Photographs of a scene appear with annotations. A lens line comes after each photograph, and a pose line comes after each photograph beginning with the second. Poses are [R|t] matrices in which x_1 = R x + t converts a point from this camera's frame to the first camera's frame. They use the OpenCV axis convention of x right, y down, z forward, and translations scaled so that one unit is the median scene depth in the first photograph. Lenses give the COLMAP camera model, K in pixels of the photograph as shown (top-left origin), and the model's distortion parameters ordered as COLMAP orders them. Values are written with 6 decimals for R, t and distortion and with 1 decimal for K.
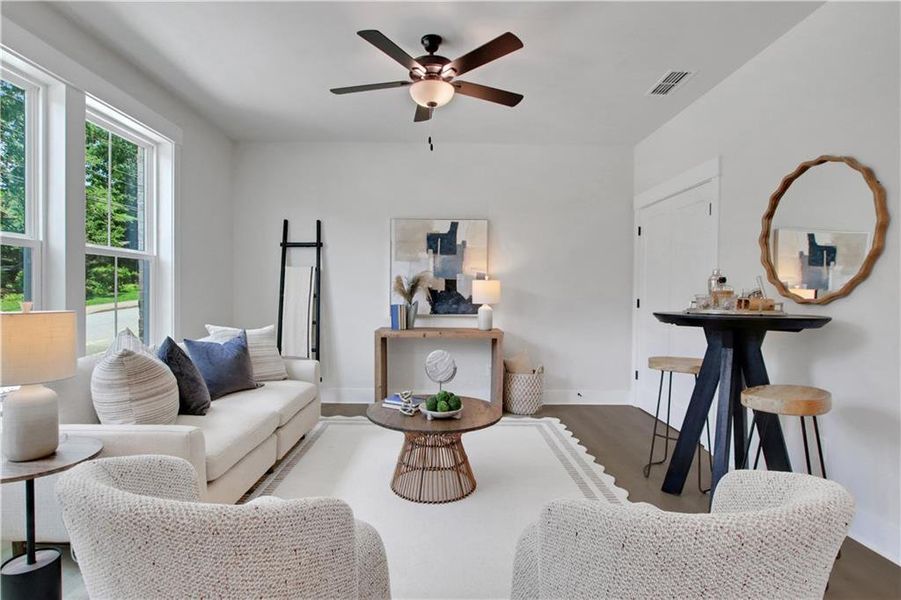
lens RADIAL K [[464.7, 0, 453.3], [0, 464.7, 282.5], [0, 0, 1]] dist [-0.024767, 0.000313]
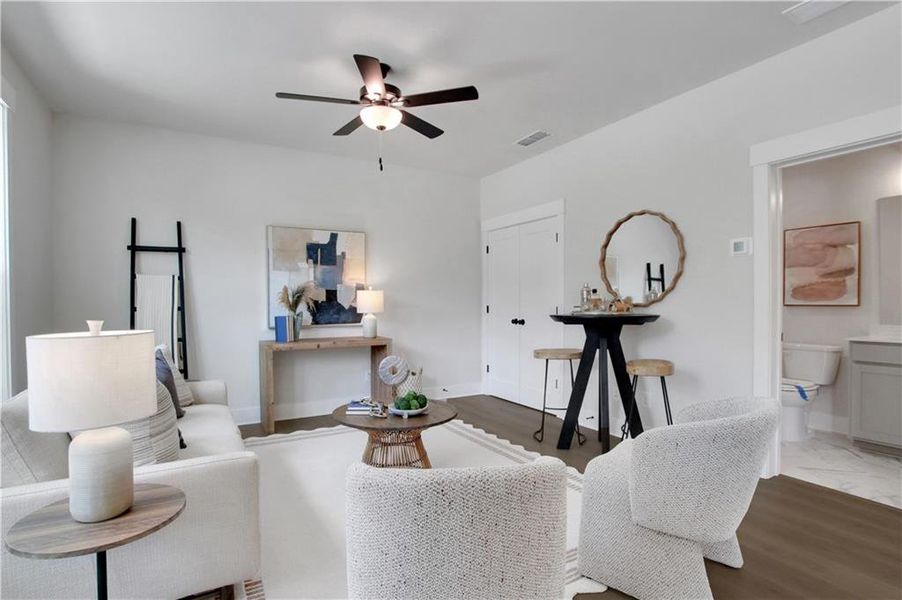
lens RADIAL K [[465.2, 0, 453.8], [0, 465.2, 282.5], [0, 0, 1]] dist [-0.024767, 0.000313]
pose [[0.858519, 0.007683, 0.512724, -0.308737], [0.002157, 0.999825, -0.018594, -0.003168], [-0.512777, 0.017069, 0.858352, -0.004894]]
